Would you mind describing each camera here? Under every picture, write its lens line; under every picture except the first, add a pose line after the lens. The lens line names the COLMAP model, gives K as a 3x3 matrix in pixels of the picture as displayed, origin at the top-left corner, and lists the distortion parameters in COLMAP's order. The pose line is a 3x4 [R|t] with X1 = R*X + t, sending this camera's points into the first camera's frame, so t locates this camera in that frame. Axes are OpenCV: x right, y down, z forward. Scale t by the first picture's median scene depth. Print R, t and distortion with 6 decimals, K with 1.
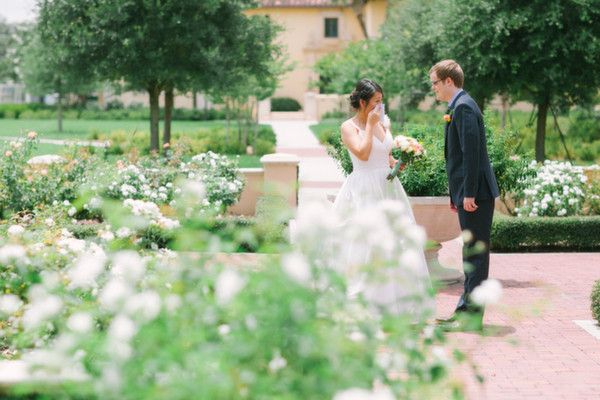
lens RADIAL K [[1562.5, 0, 300.0], [0, 1562.5, 200.0], [0, 0, 1]] dist [-0.063466, -0.770442]
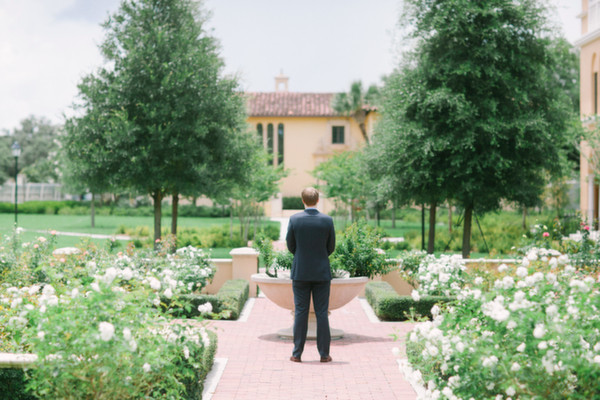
lens RADIAL K [[1507.2, 0, 300.0], [0, 1507.2, 200.0], [0, 0, 1]] dist [-0.070726, -0.555993]
pose [[0.999708, 0.007212, -0.023058, 0.052135], [-0.008597, 0.998128, -0.060556, 0.005272], [0.022578, 0.060737, 0.997898, -0.219934]]
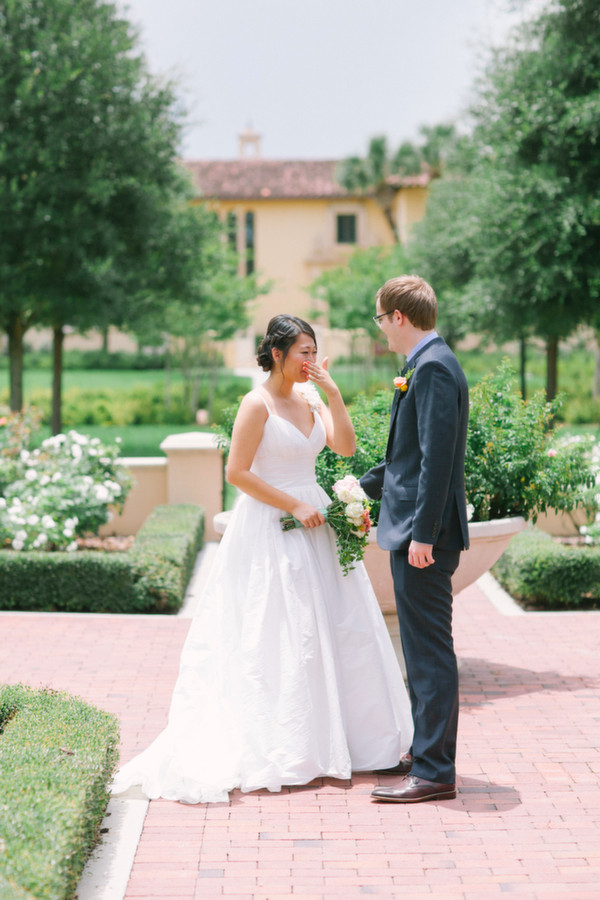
lens RADIAL K [[2260.8, 0, 300.0], [0, 2260.8, 450.0], [0, 0, 1]] dist [-0.070726, -0.555993]
pose [[0.999909, -0.006598, -0.011785, 0.031688], [0.006439, 0.999888, -0.013475, -0.009697], [0.011872, 0.013398, 0.999840, 0.112238]]
